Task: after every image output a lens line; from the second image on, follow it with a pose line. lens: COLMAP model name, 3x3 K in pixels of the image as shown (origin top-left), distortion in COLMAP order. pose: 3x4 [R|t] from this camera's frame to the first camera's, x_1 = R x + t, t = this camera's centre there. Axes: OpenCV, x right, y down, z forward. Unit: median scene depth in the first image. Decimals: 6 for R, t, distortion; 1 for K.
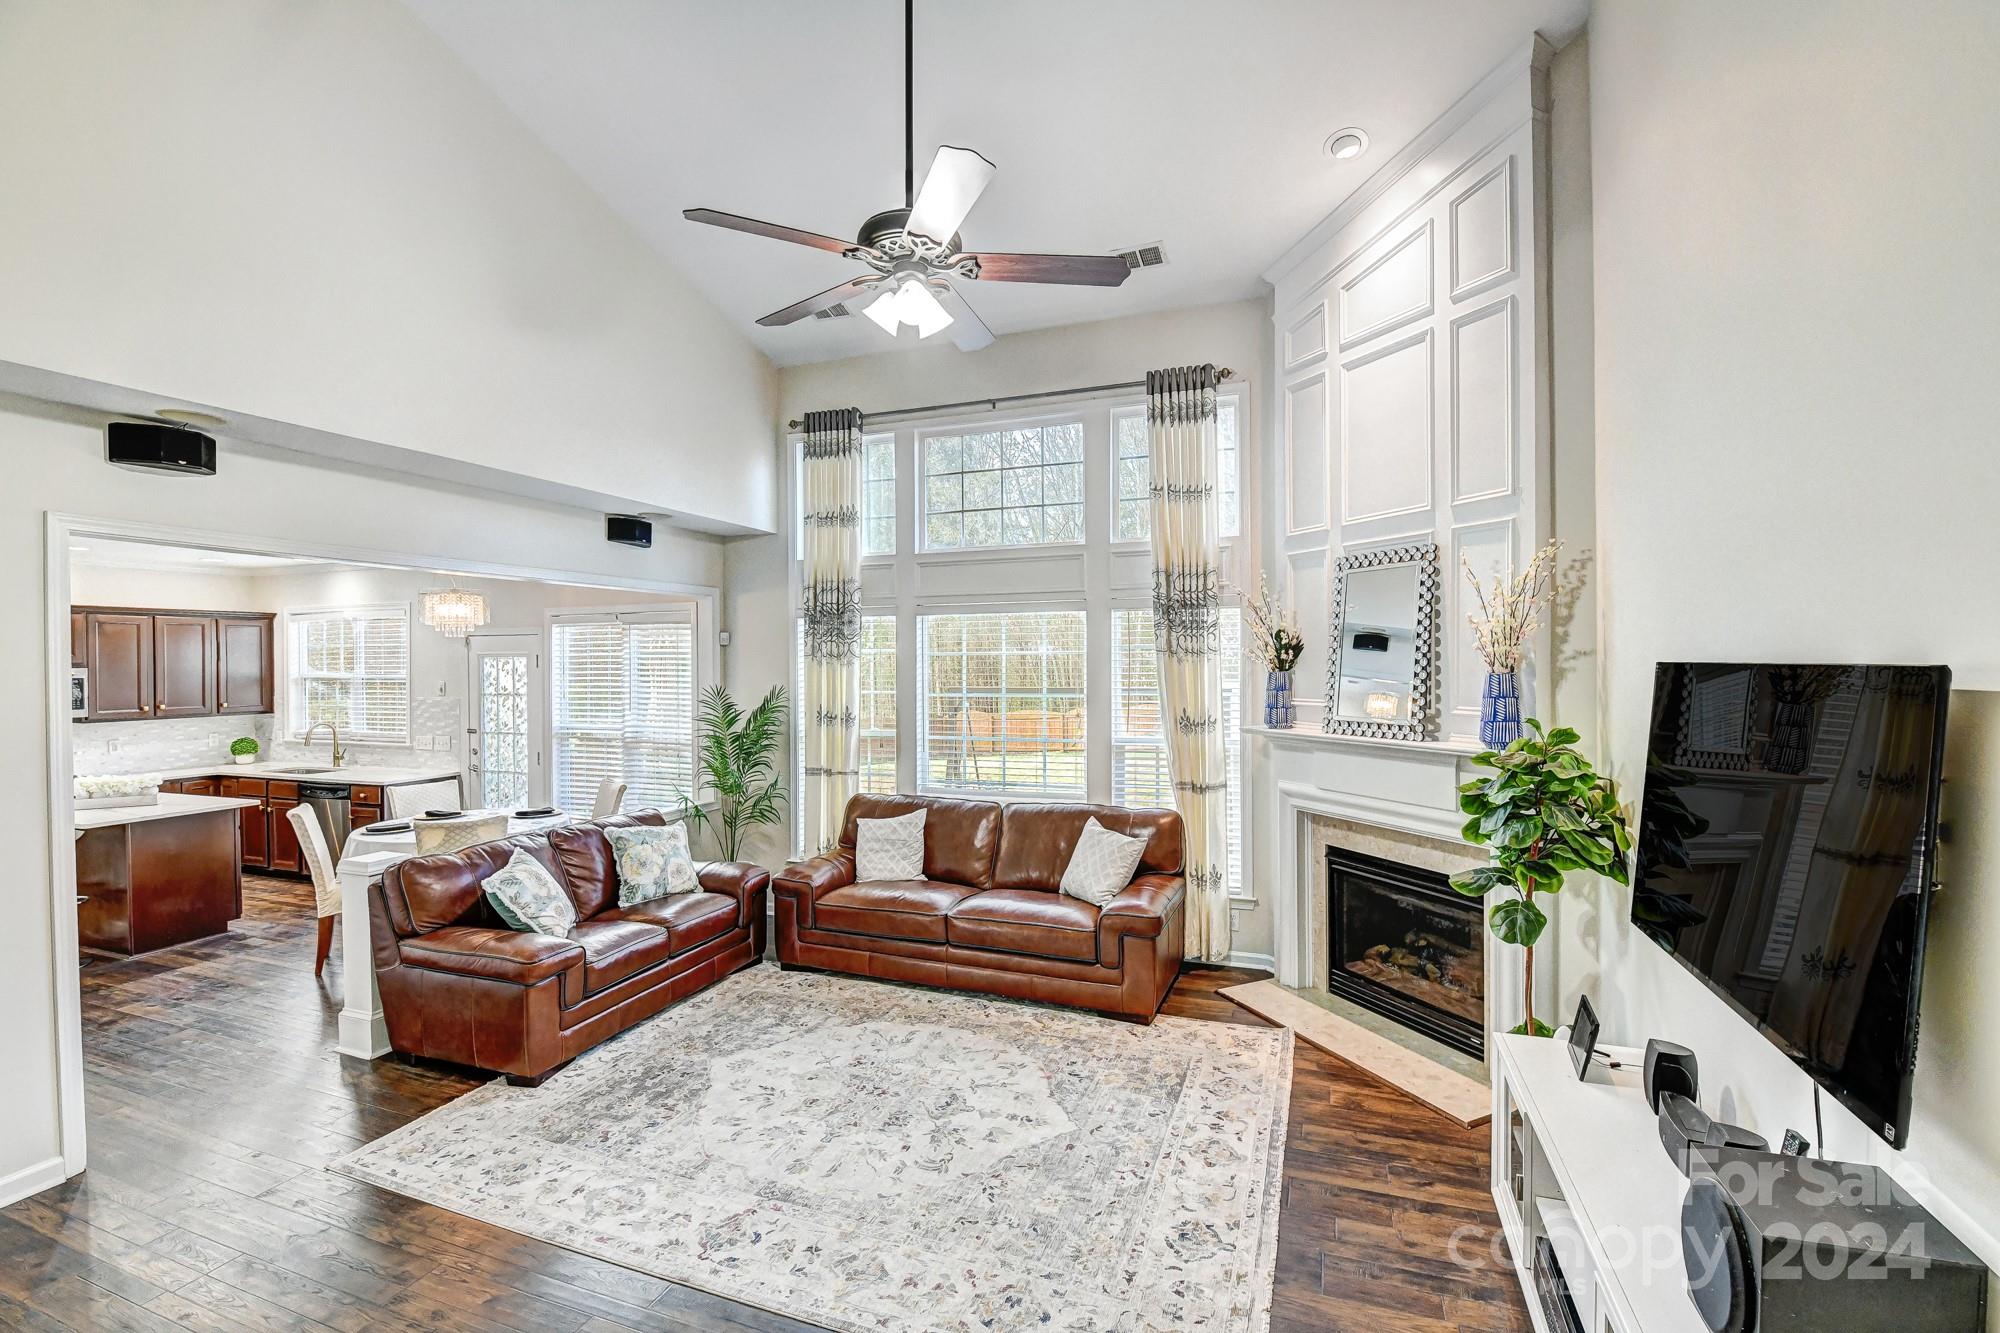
lens RADIAL K [[864.1, 0, 1008.4], [0, 864.1, 666.2], [0, 0, 1]] dist [-0.001738, -0.010073]
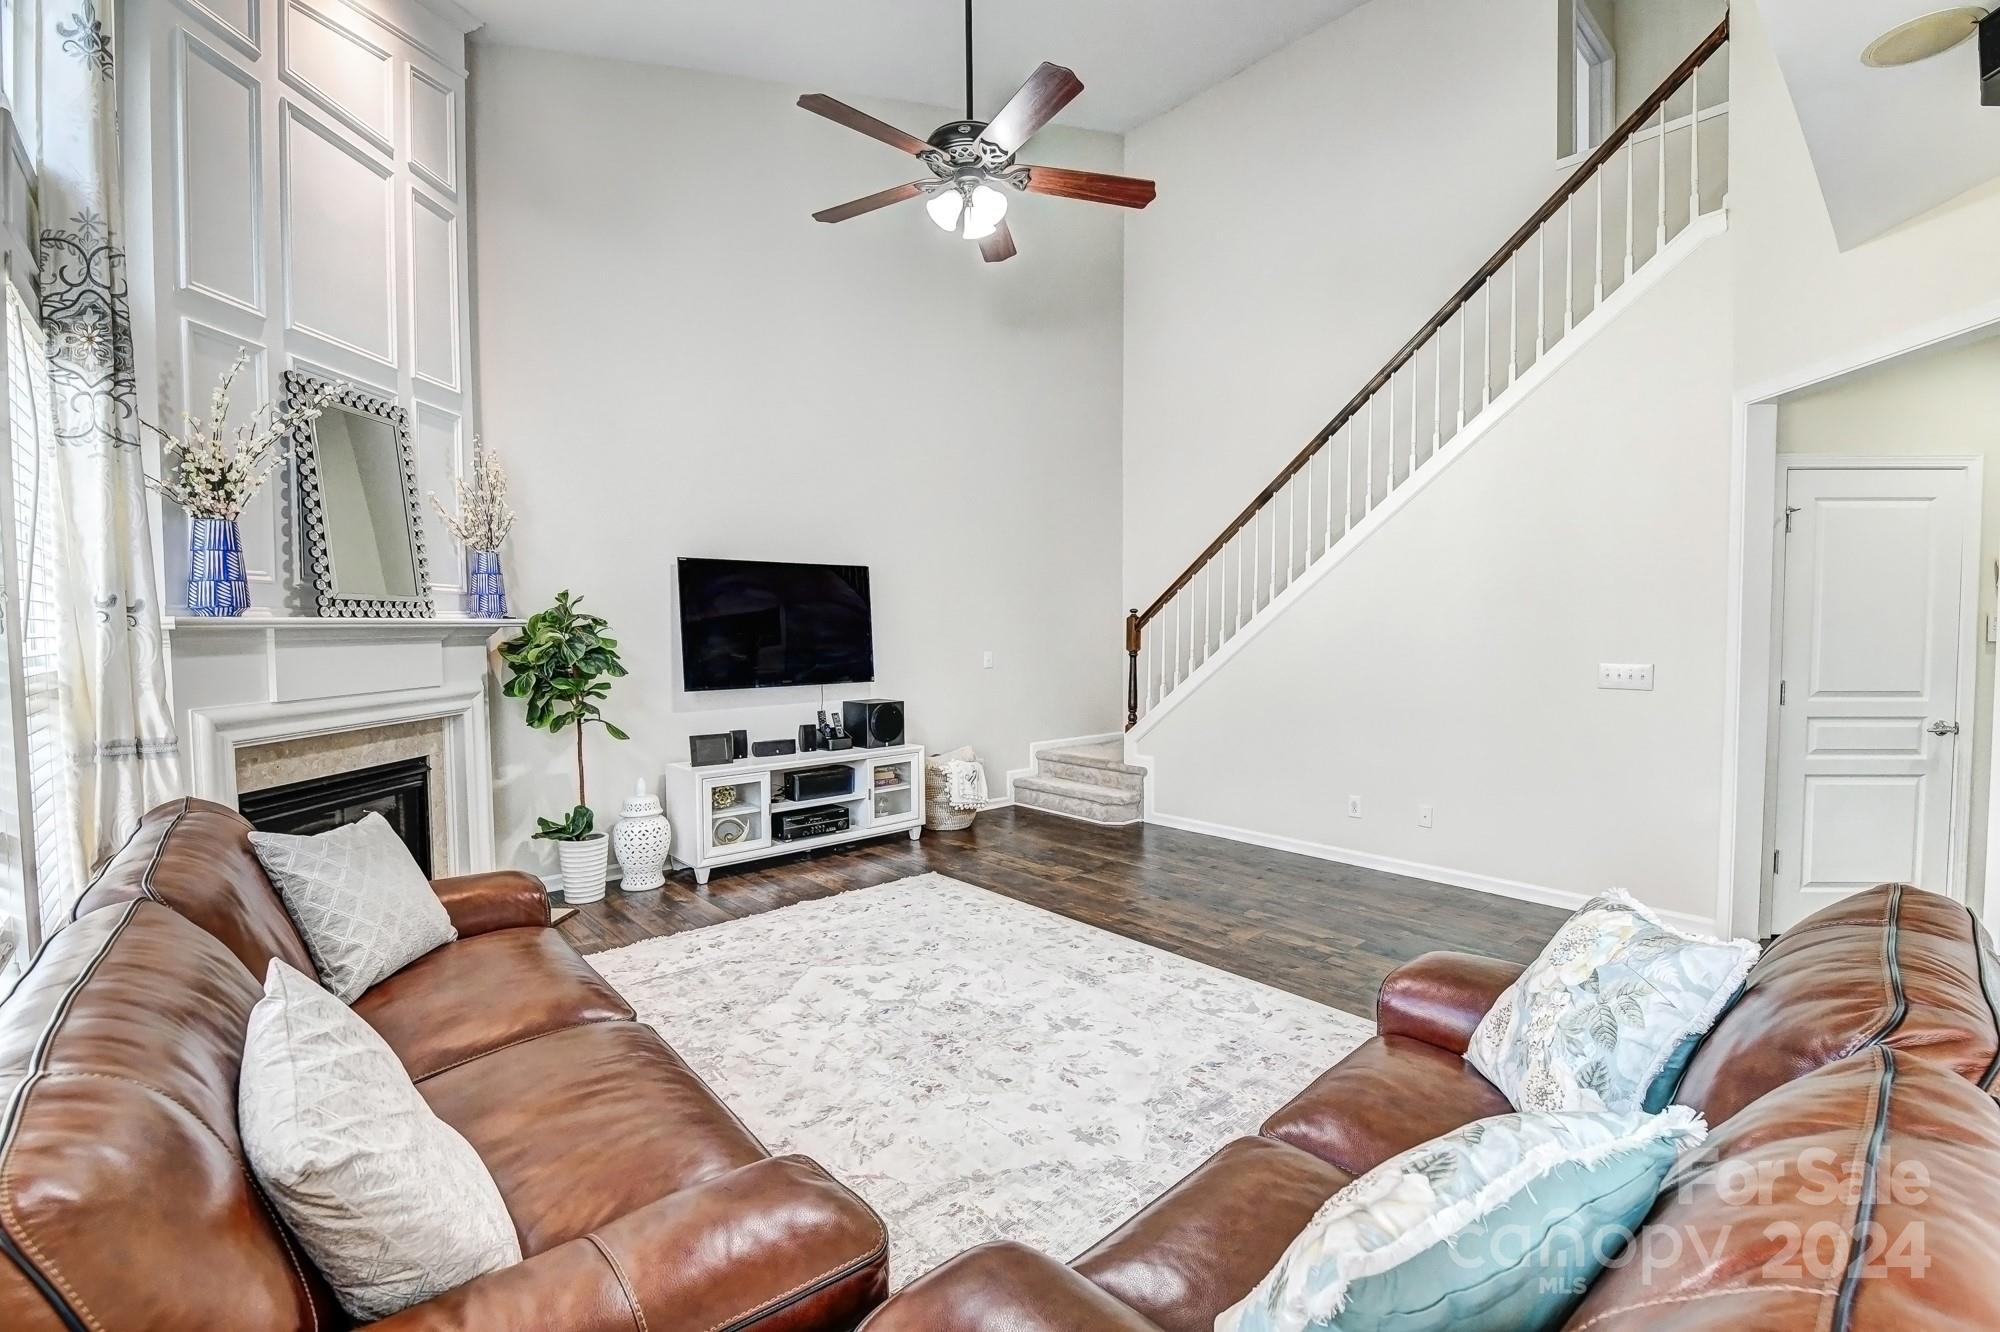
lens RADIAL K [[864.1, 0, 1008.4], [0, 864.1, 665.7], [0, 0, 1]] dist [-0.001738, -0.010073]
pose [[-0.883783, -0.007757, 0.467832, -0.428084], [0.015540, 0.998824, 0.045918, 0.084568], [-0.467638, 0.047851, -0.882624, 1.235477]]
